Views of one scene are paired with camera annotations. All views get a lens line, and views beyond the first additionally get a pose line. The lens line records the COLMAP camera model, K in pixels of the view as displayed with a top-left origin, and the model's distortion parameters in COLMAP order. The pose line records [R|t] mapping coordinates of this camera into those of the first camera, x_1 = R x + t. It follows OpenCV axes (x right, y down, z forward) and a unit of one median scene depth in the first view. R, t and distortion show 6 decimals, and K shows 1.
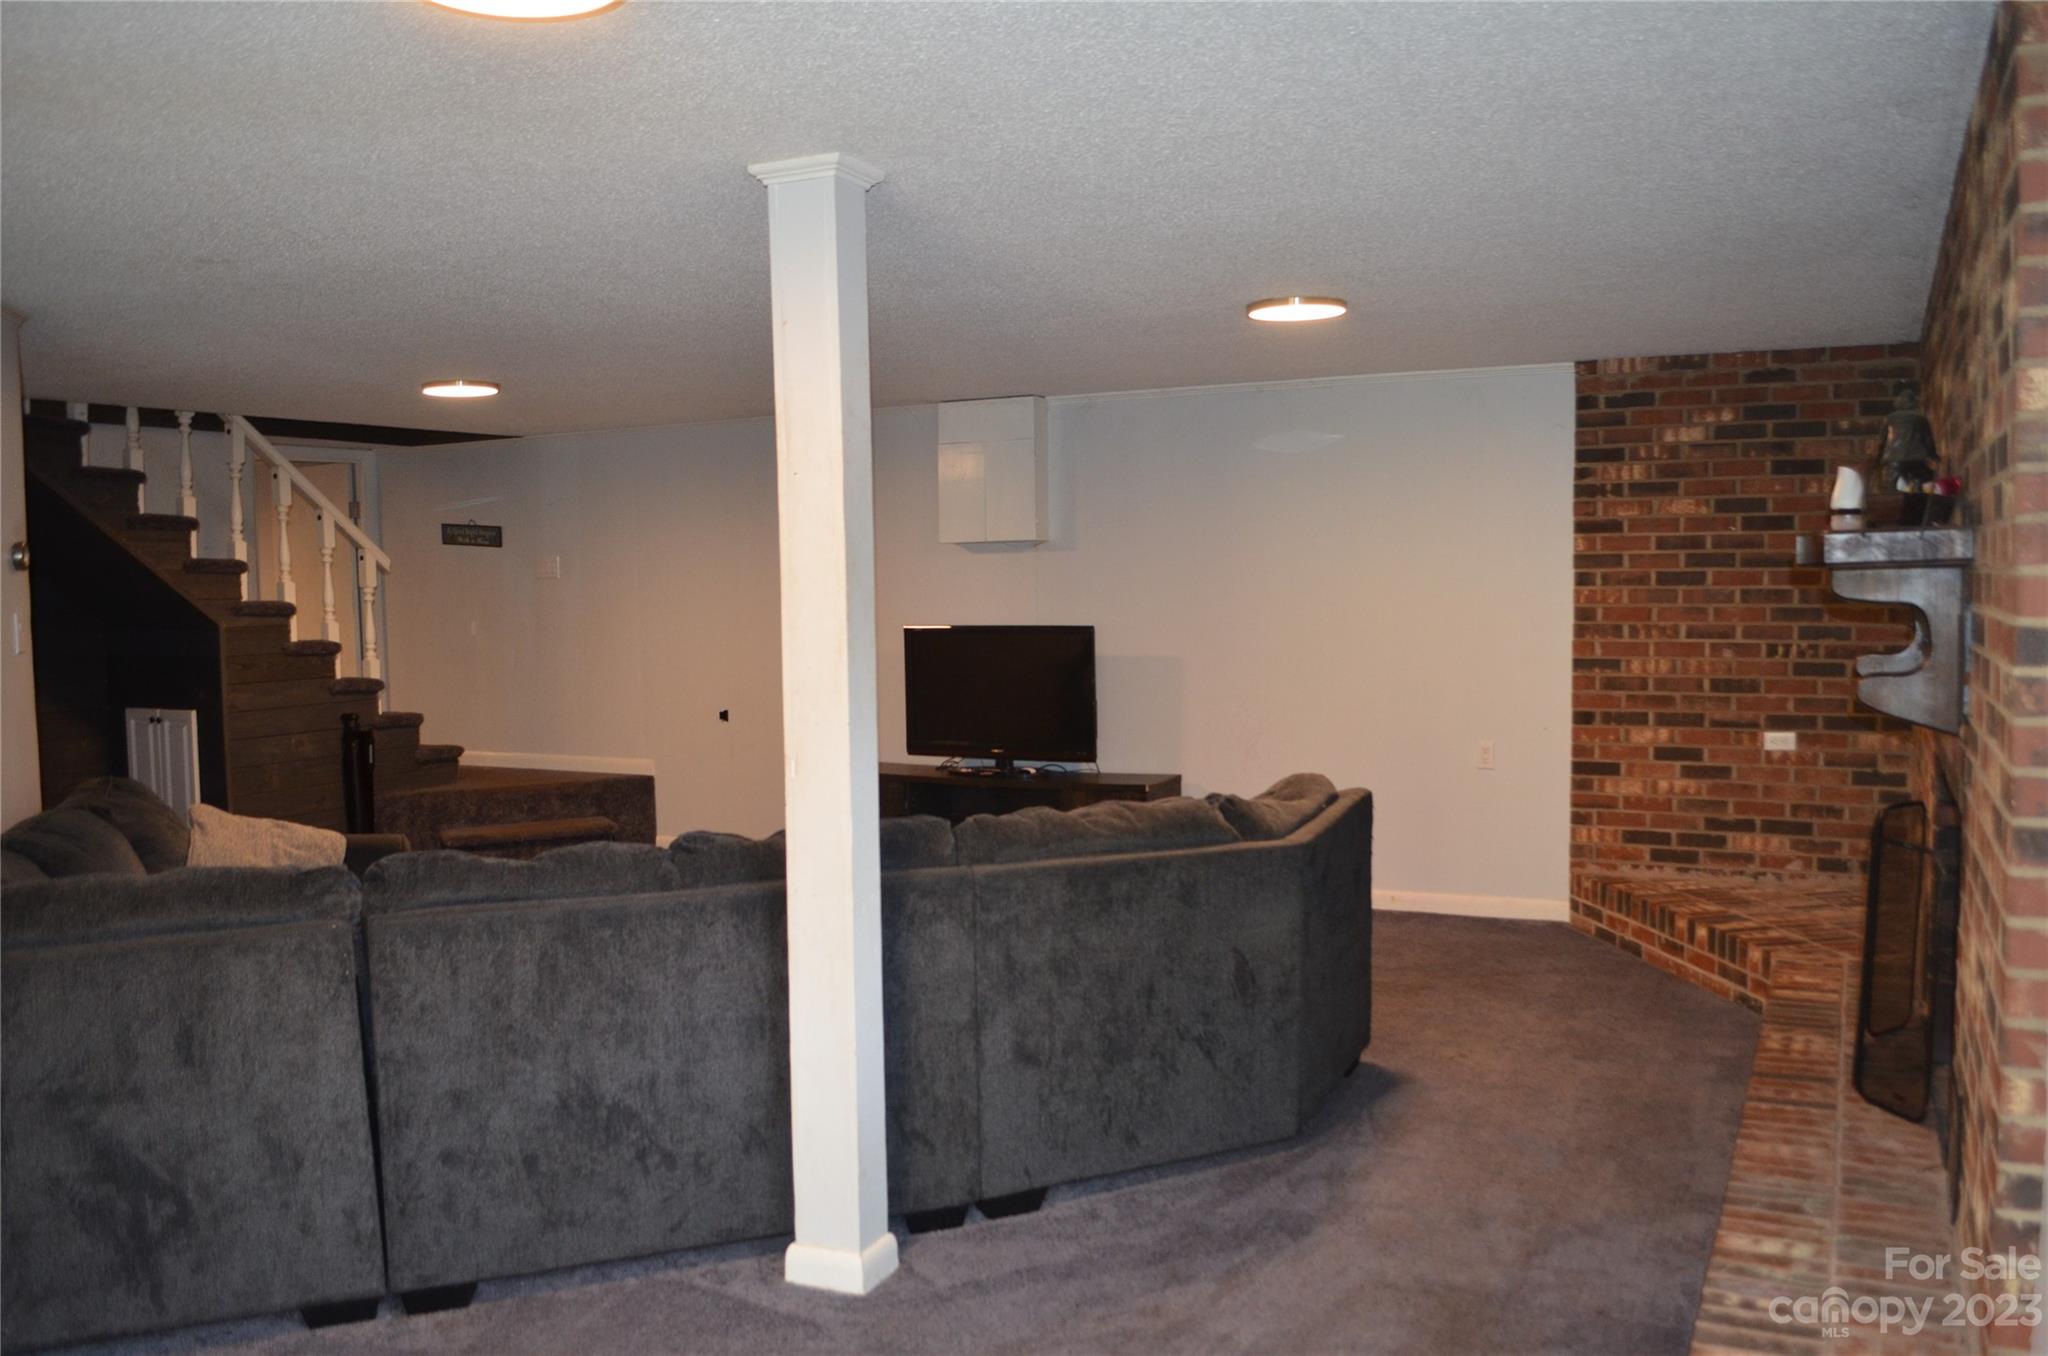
lens RADIAL K [[1609.2, 0, 1063.5], [0, 1609.2, 693.1], [0, 0, 1]] dist [-0.069669, -0.005225]
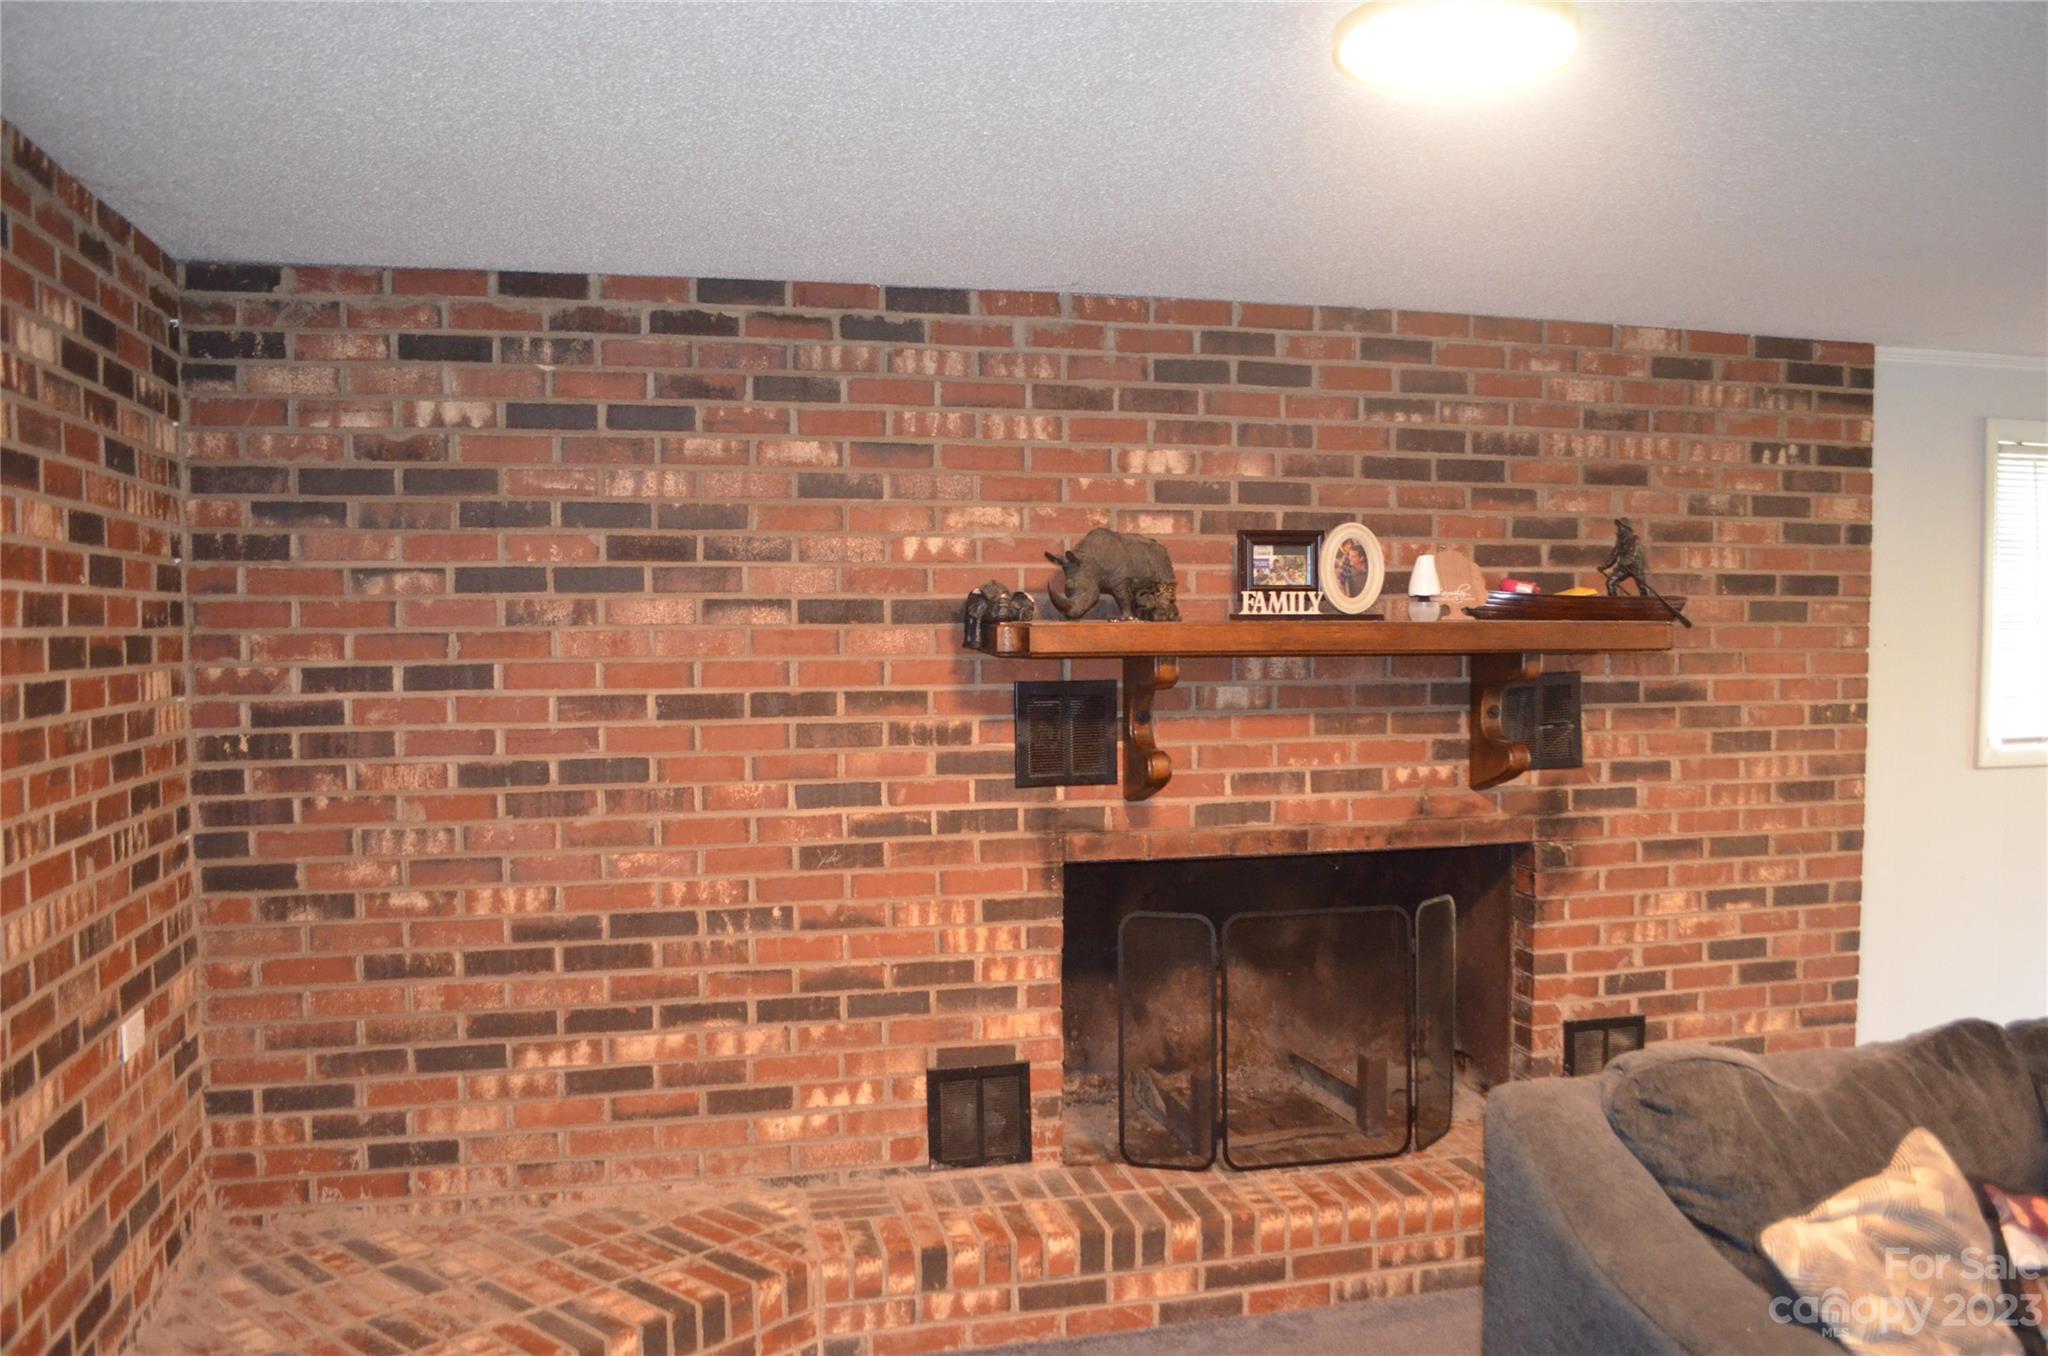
lens RADIAL K [[1609.2, 0, 1041.0], [0, 1609.2, 698.8], [0, 0, 1]] dist [-0.069669, -0.005225]
pose [[-0.653198, -0.029156, 0.756625, -0.076265], [0.060436, 0.994063, 0.090480, -0.091974], [-0.754771, 0.104828, -0.647558, 1.054377]]
